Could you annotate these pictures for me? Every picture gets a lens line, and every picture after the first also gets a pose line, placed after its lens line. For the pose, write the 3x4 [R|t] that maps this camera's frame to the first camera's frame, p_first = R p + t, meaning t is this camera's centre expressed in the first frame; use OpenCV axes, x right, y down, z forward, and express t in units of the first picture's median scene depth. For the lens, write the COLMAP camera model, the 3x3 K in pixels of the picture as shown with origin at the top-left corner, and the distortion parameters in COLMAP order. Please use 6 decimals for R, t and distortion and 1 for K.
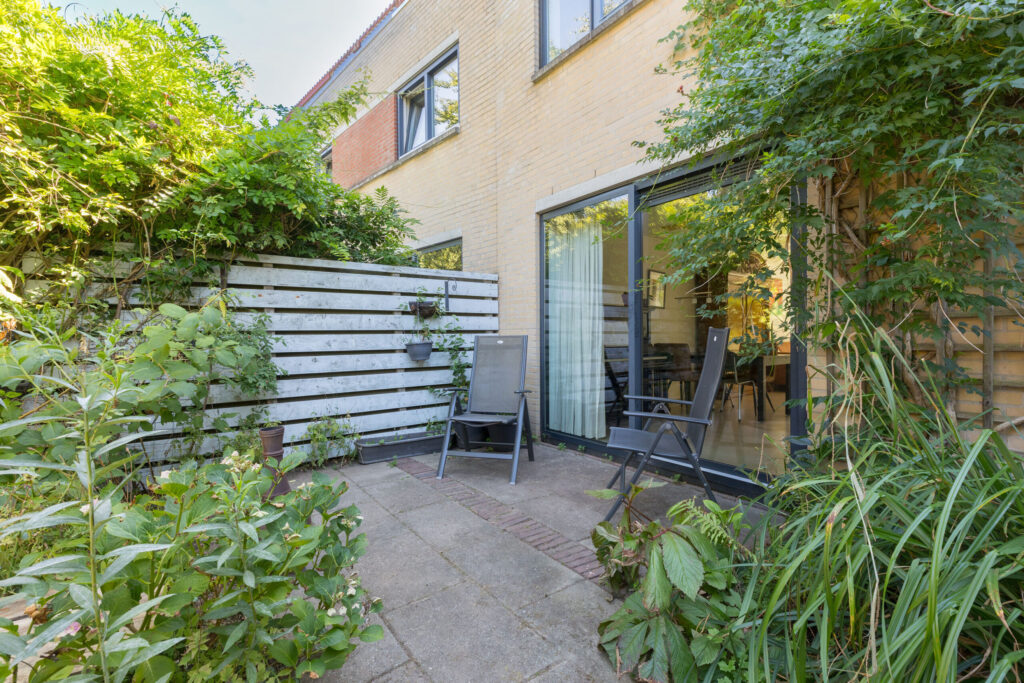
lens RADIAL K [[456.3, 0, 511.4], [0, 456.3, 339.9], [0, 0, 1]] dist [0.002461, 0.000294]
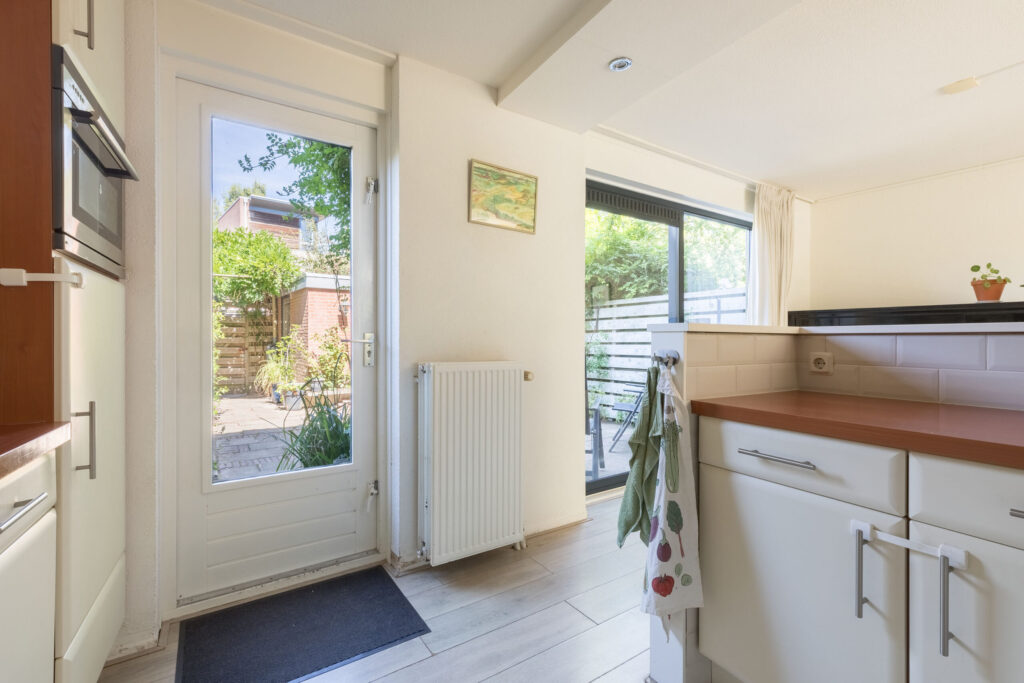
lens RADIAL K [[456.3, 0, 511.4], [0, 456.3, 339.9], [0, 0, 1]] dist [0.002461, 0.000294]
pose [[-0.058627, 0.006770, -0.998257, 1.084030], [-0.011657, 0.999904, 0.007466, -0.031719], [0.998212, 0.012075, -0.058542, 0.585846]]
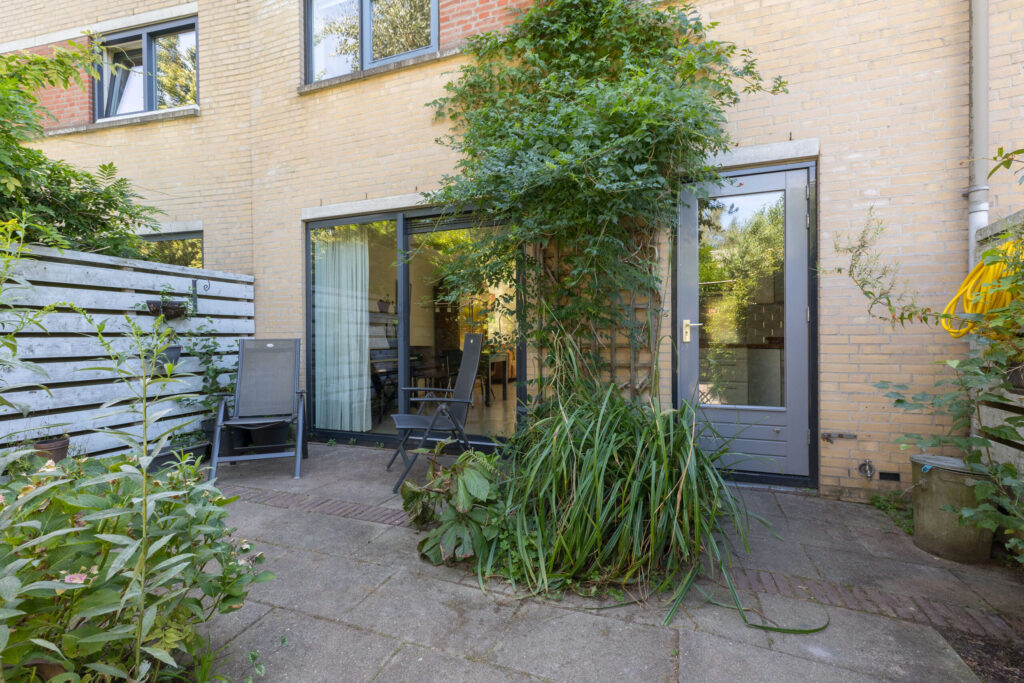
lens RADIAL K [[456.3, 0, 511.4], [0, 456.3, 339.9], [0, 0, 1]] dist [0.002461, 0.000294]
pose [[0.831579, 0.000341, 0.555406, -0.131682], [0.004991, 0.999955, -0.008087, 0.003198], [-0.555384, 0.009497, 0.831540, -0.125302]]
